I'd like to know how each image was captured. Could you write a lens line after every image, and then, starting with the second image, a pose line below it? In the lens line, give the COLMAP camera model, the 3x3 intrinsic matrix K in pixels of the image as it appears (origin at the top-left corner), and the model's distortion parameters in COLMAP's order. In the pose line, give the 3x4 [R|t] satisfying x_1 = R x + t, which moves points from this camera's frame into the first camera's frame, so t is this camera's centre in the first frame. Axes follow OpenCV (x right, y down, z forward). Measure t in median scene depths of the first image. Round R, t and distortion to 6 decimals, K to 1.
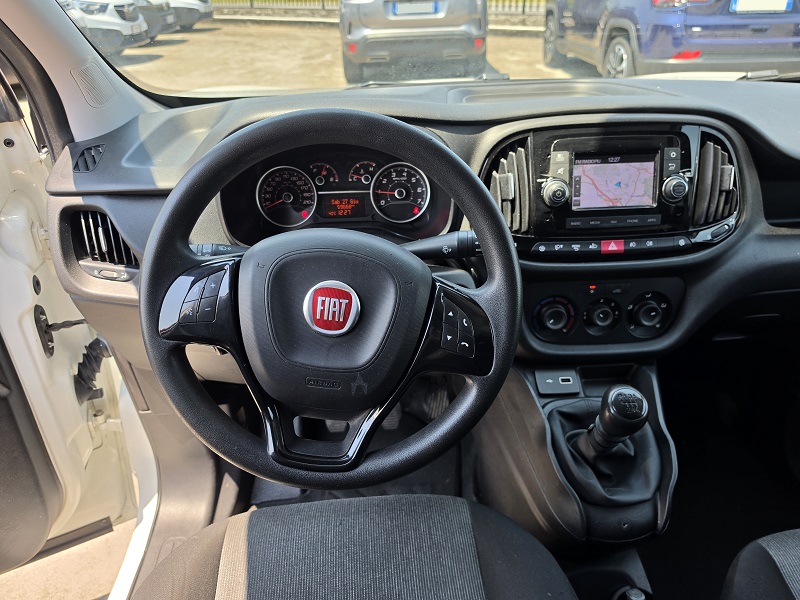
lens RADIAL K [[569.2, 0, 400.0], [0, 569.2, 300.0], [0, 0, 1]] dist [0.052398, -0.105752]
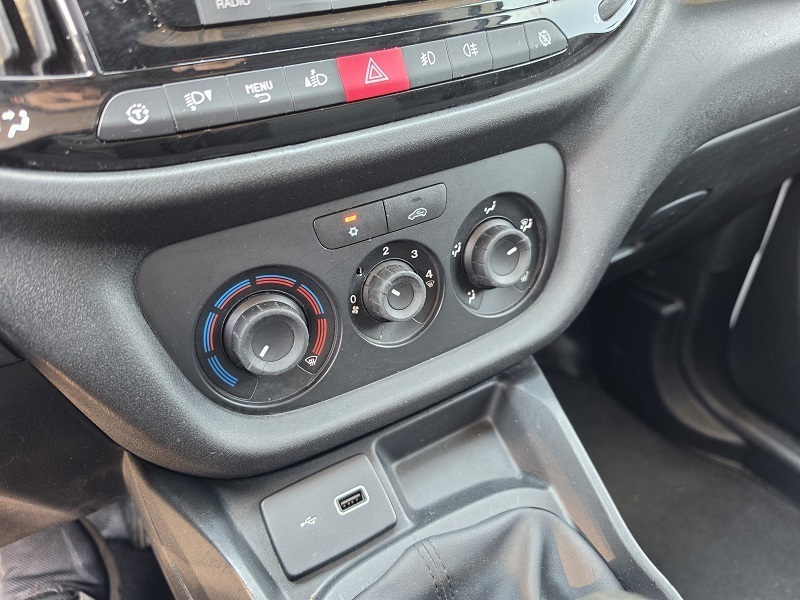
lens RADIAL K [[569.2, 0, 400.0], [0, 569.2, 300.0], [0, 0, 1]] dist [0.052398, -0.105752]
pose [[0.889920, -0.277893, 0.361688, 0.239175], [0.259859, 0.960592, 0.098669, -0.002356], [-0.374854, 0.006180, 0.927063, 0.713452]]
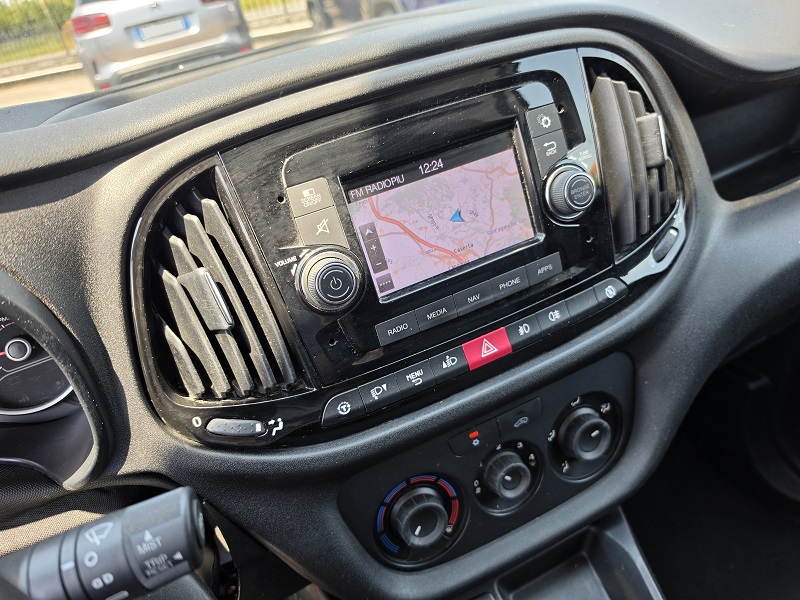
lens RADIAL K [[569.2, 0, 400.0], [0, 569.2, 300.0], [0, 0, 1]] dist [0.052398, -0.105752]
pose [[0.919666, -0.315837, 0.233370, 0.215640], [0.317303, 0.947775, 0.032268, -0.168156], [-0.231374, 0.044373, 0.971852, 0.579723]]
